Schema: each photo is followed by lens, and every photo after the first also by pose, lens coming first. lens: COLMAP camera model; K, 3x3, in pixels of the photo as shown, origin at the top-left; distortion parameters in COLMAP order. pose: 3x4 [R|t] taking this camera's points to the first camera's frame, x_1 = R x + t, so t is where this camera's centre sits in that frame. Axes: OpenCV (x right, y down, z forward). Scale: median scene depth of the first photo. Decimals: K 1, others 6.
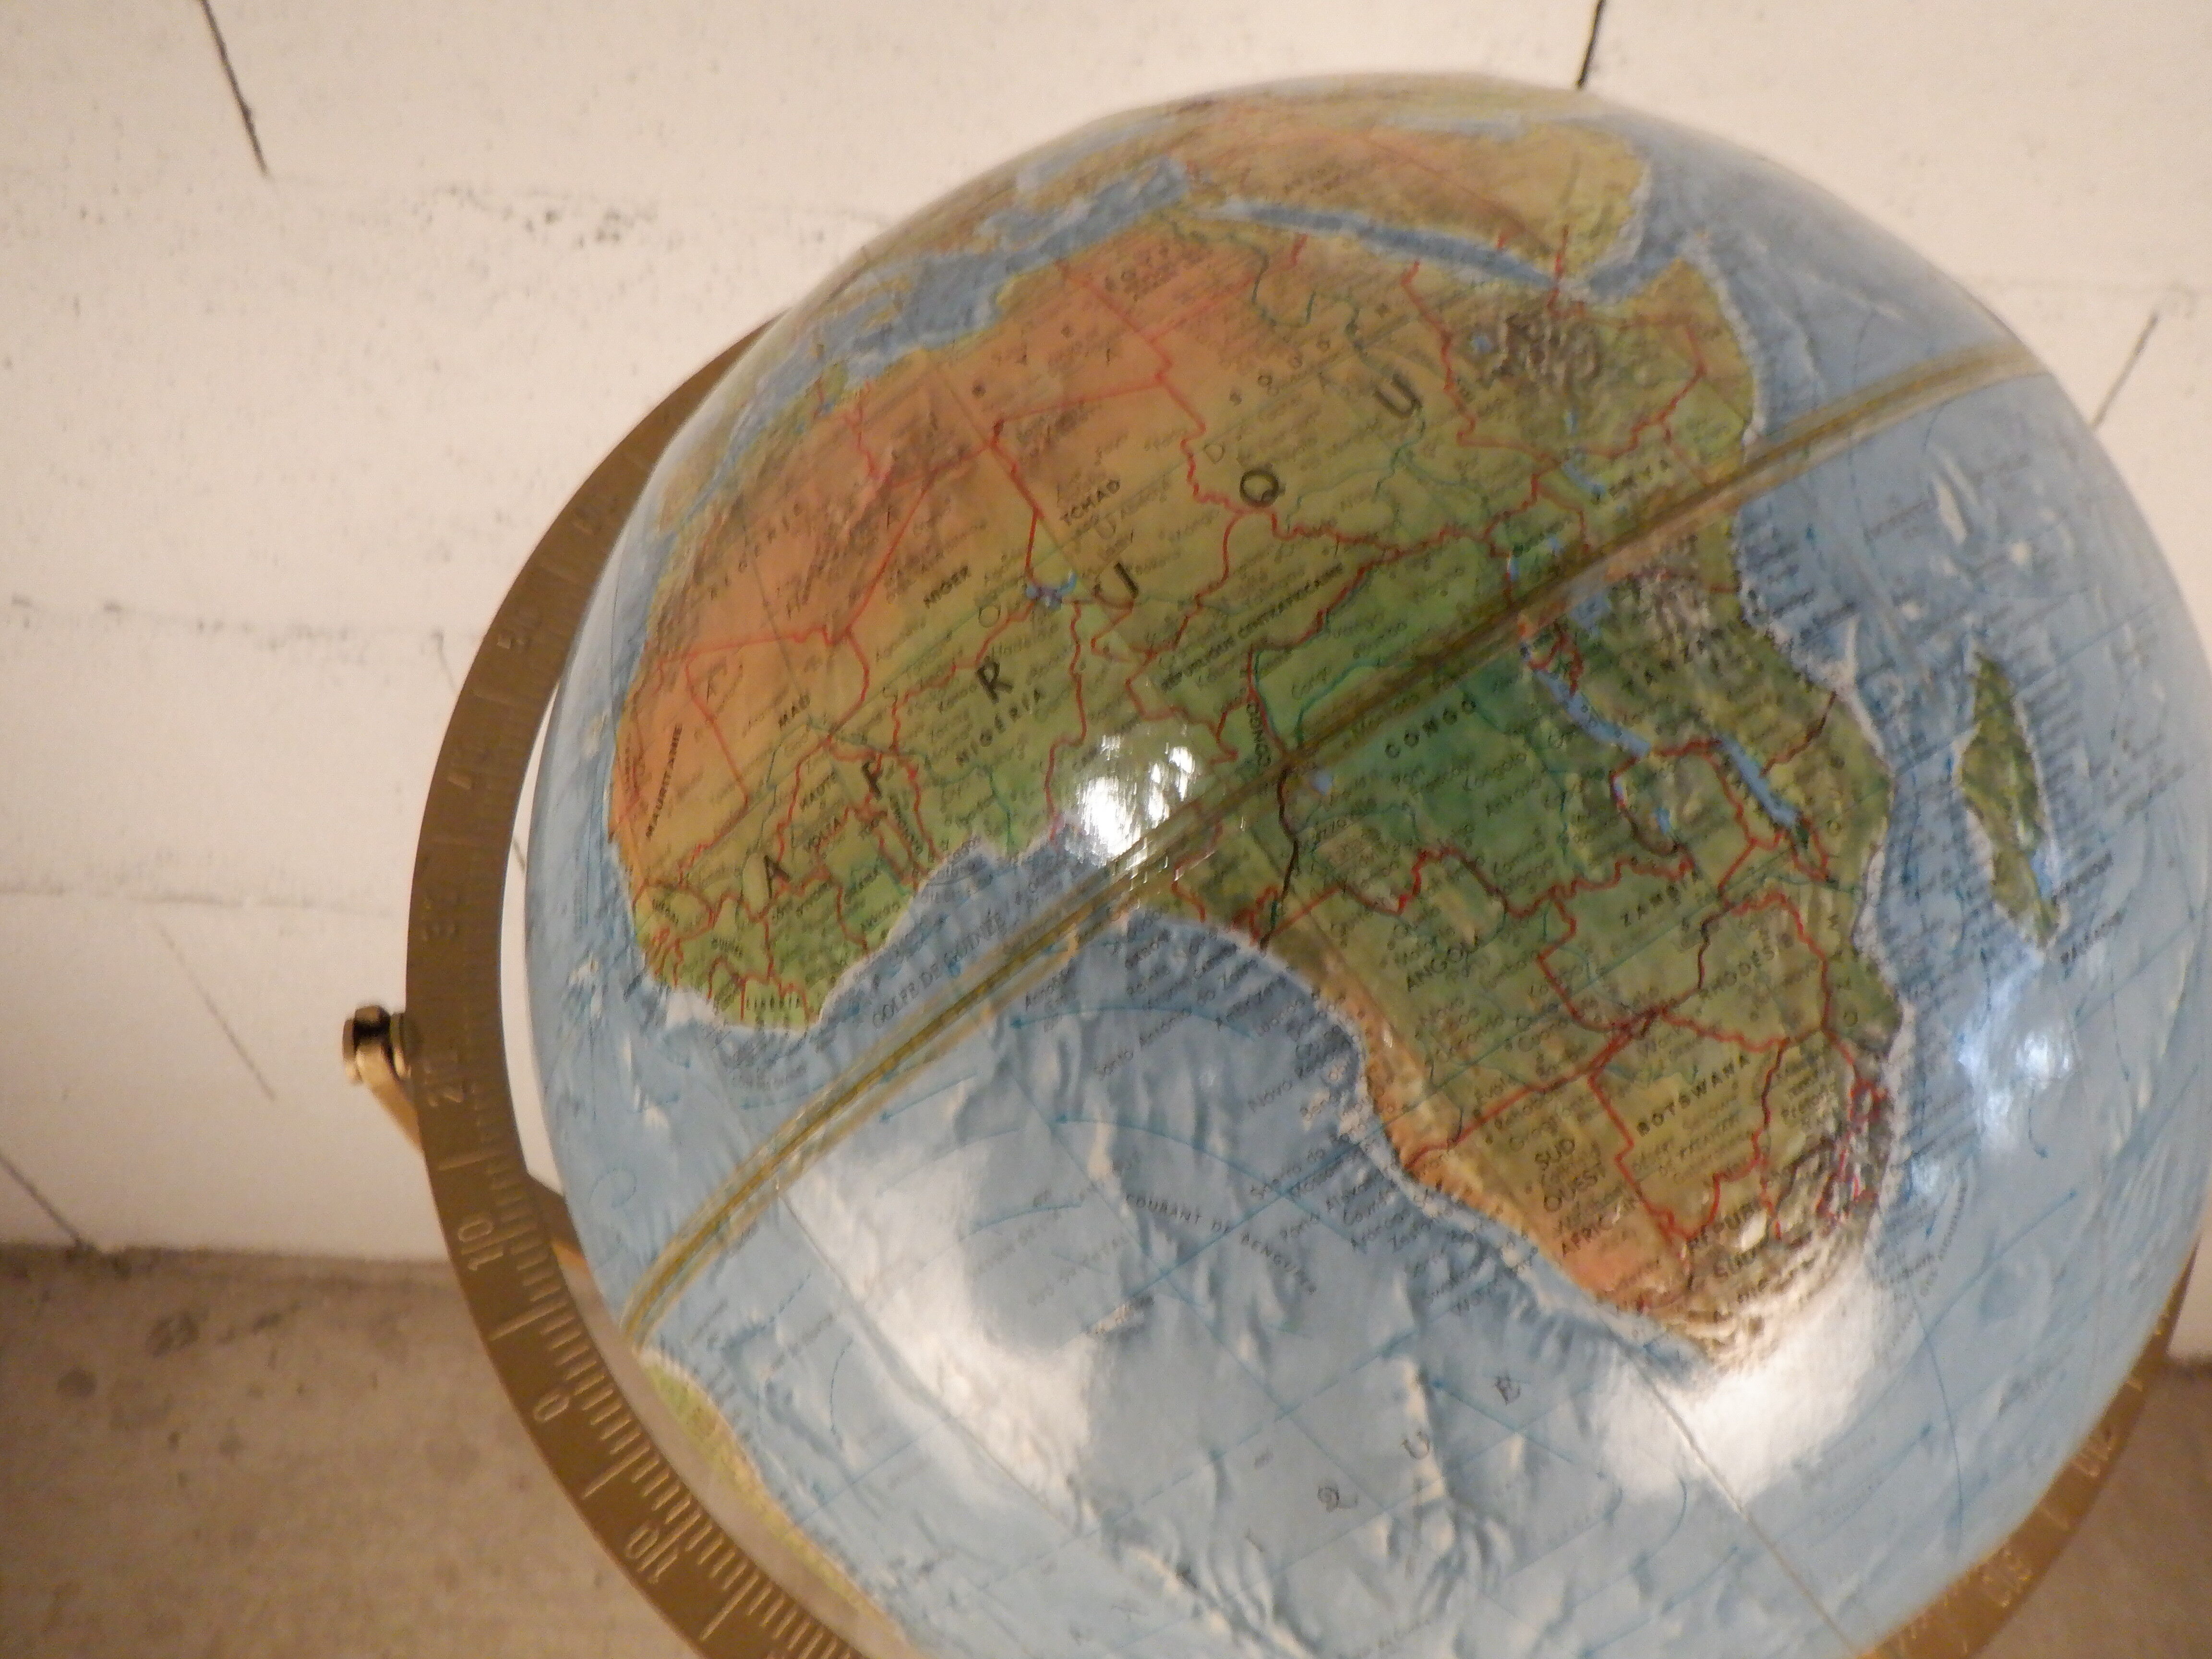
lens RADIAL K [[1689.6, 0, 1140.3], [0, 1689.6, 803.8], [0, 0, 1]] dist [-0.003102, -0.004037]
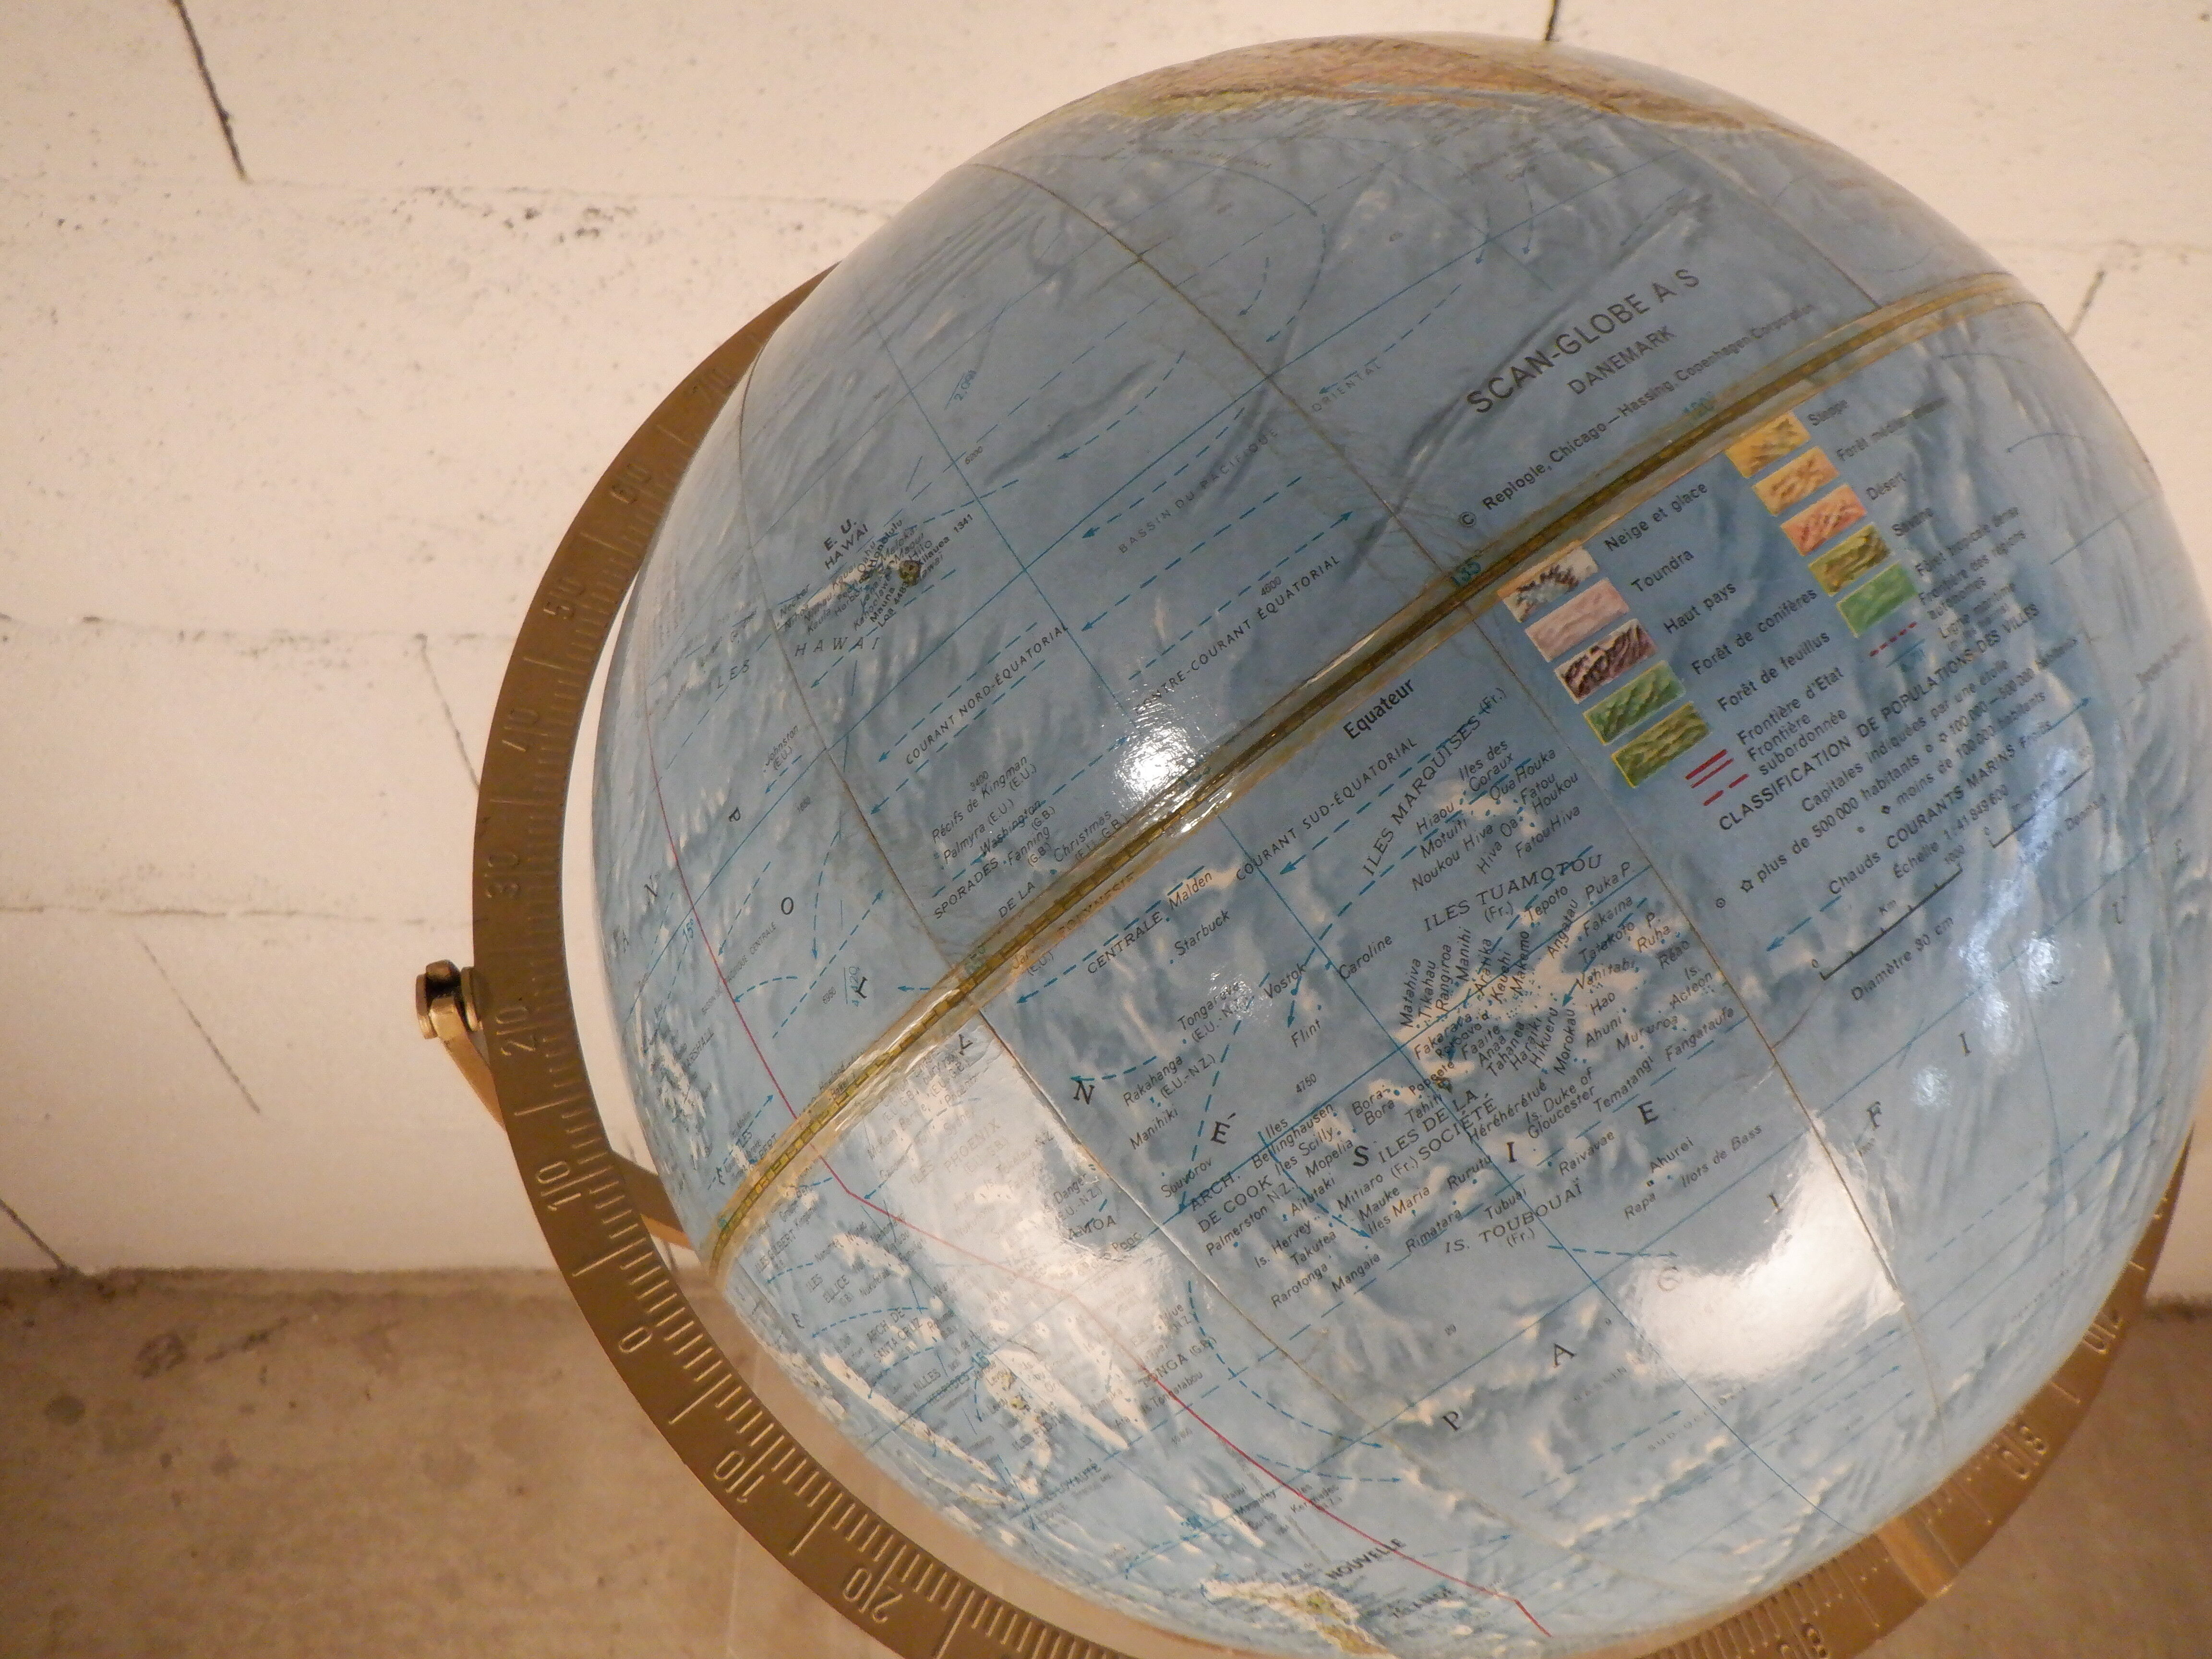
lens RADIAL K [[1691.7, 0, 1134.2], [0, 1691.7, 803.2], [0, 0, 1]] dist [-0.001458, -0.003016]
pose [[0.999183, -0.033647, 0.022400, -0.021318], [0.033642, 0.999434, 0.000625, 0.014468], [-0.022408, 0.000129, 0.999749, -0.016924]]
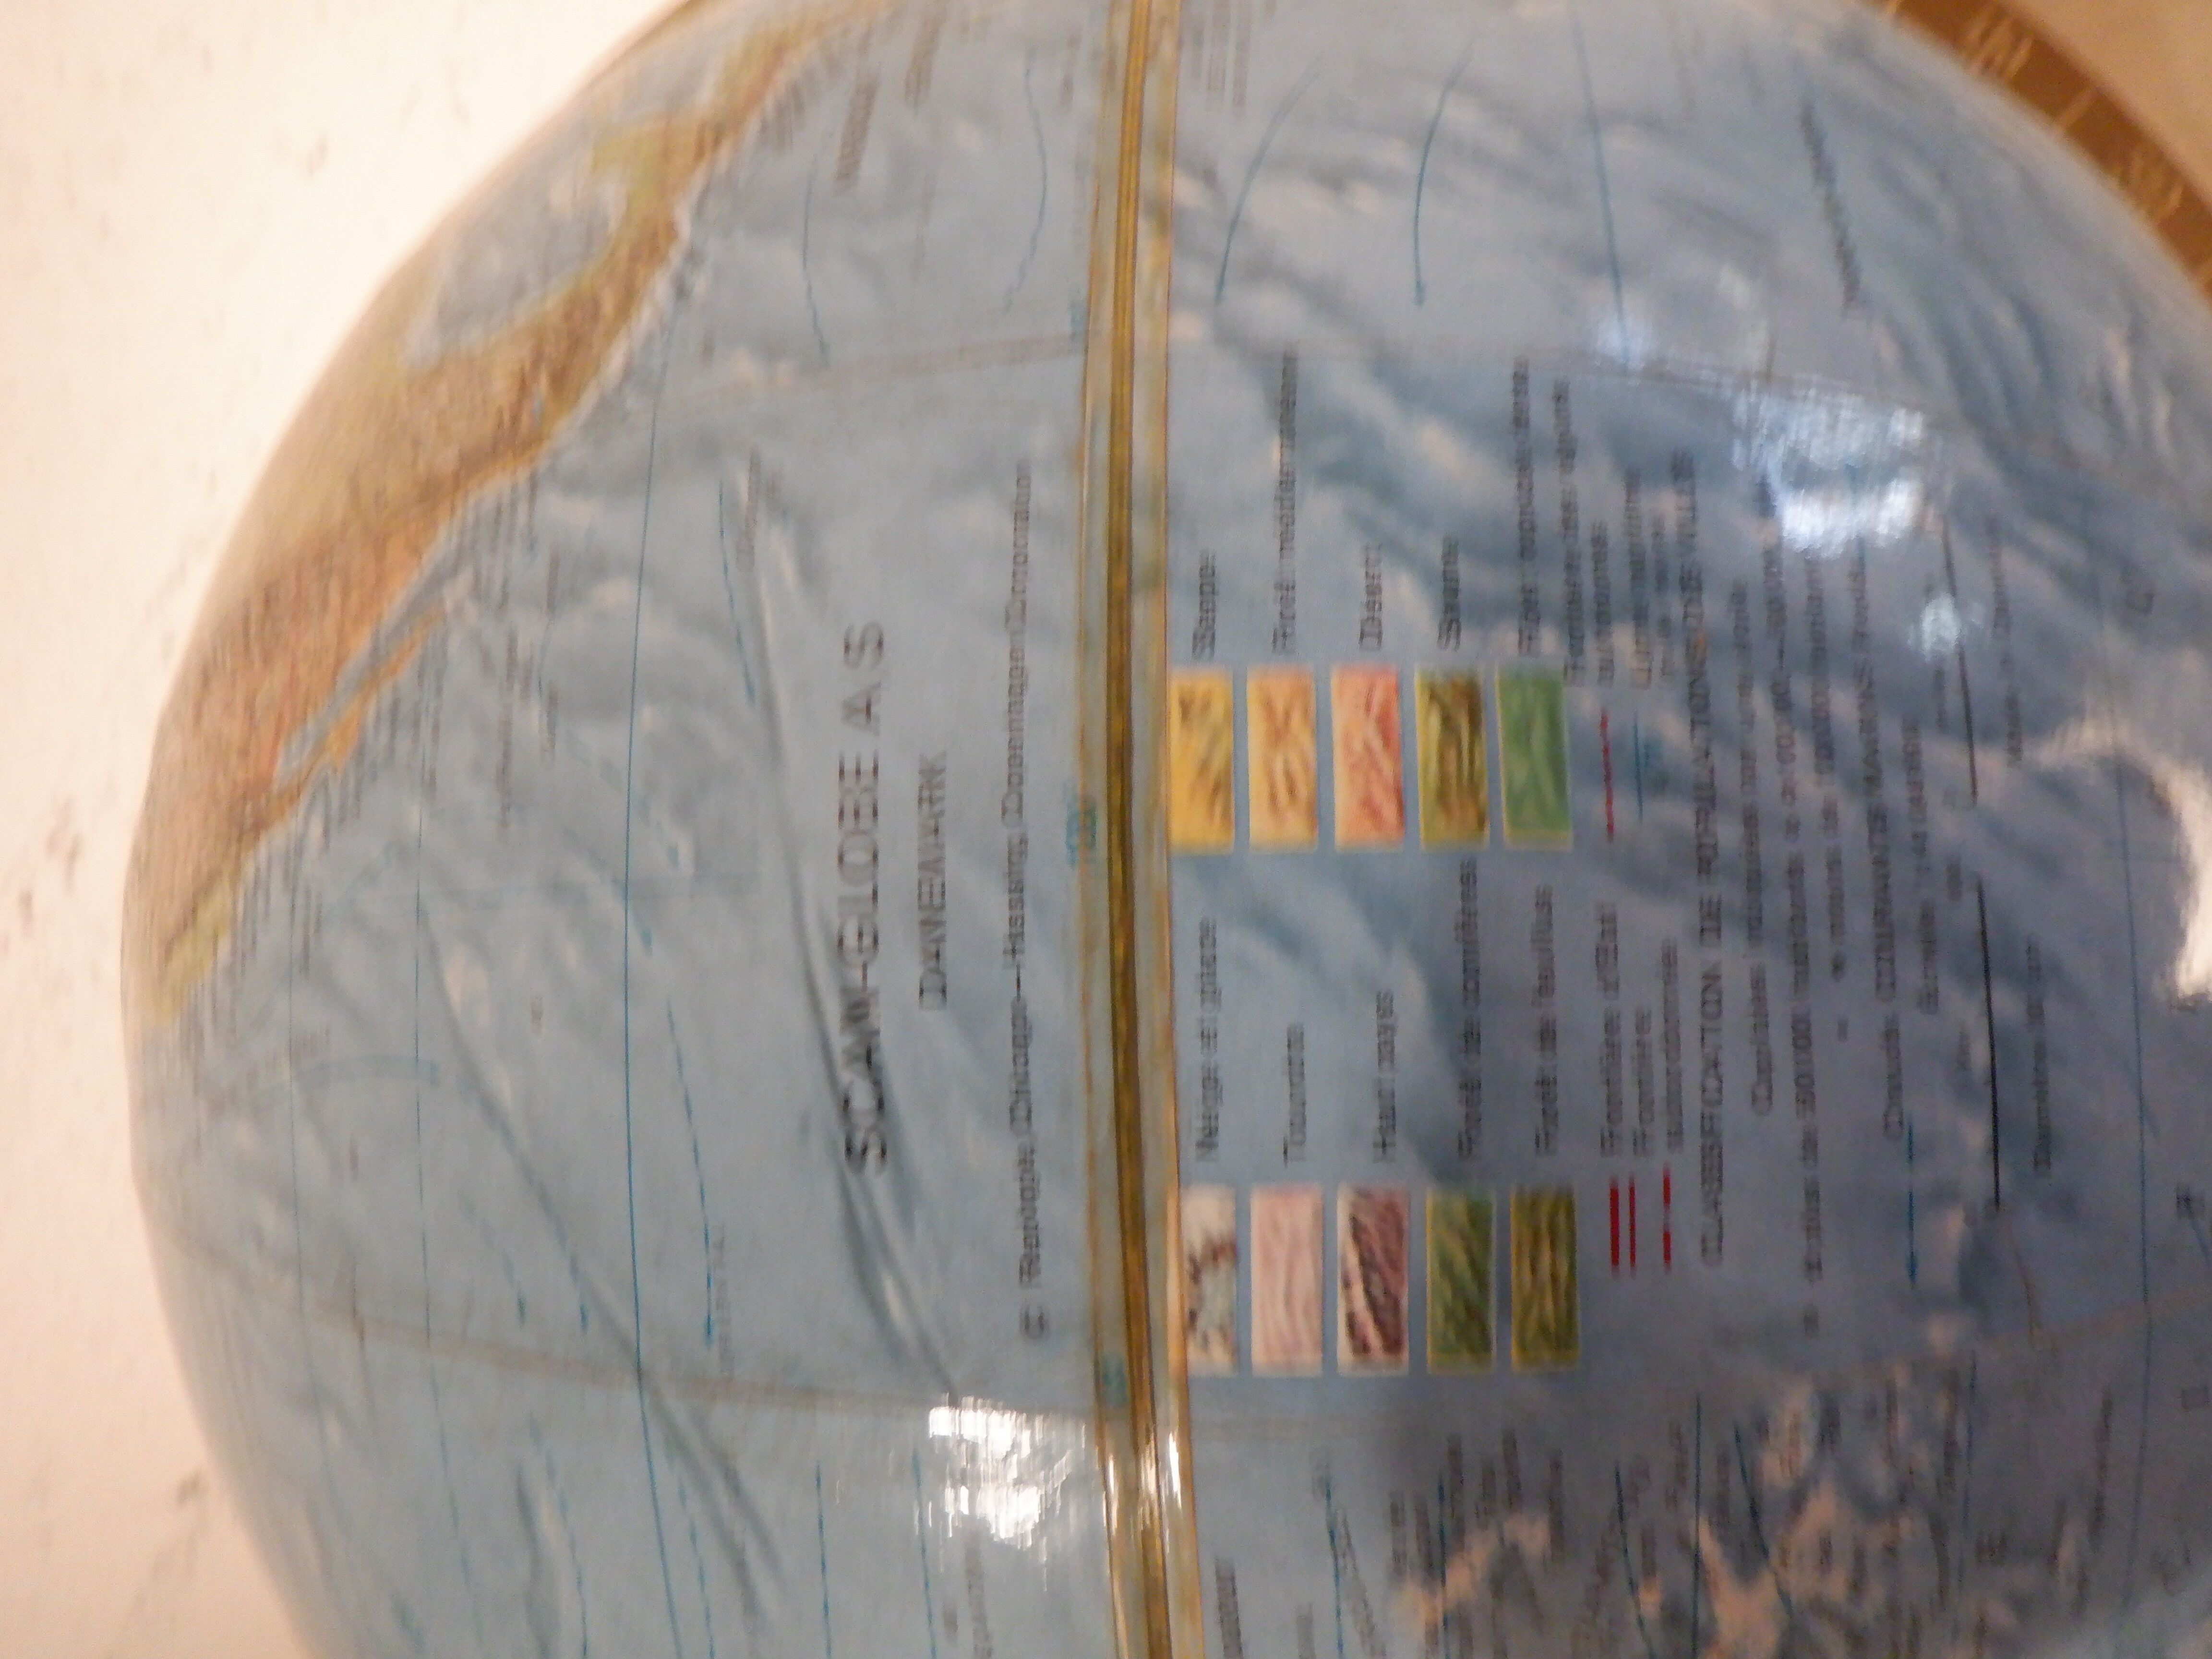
lens RADIAL K [[1691.7, 0, 1134.2], [0, 1691.7, 803.2], [0, 0, 1]] dist [-0.001458, -0.003016]
pose [[0.511188, -0.854689, -0.090517, 0.157134], [0.852661, 0.491089, 0.178330, -0.114123], [-0.107965, -0.168341, 0.979798, 0.165698]]
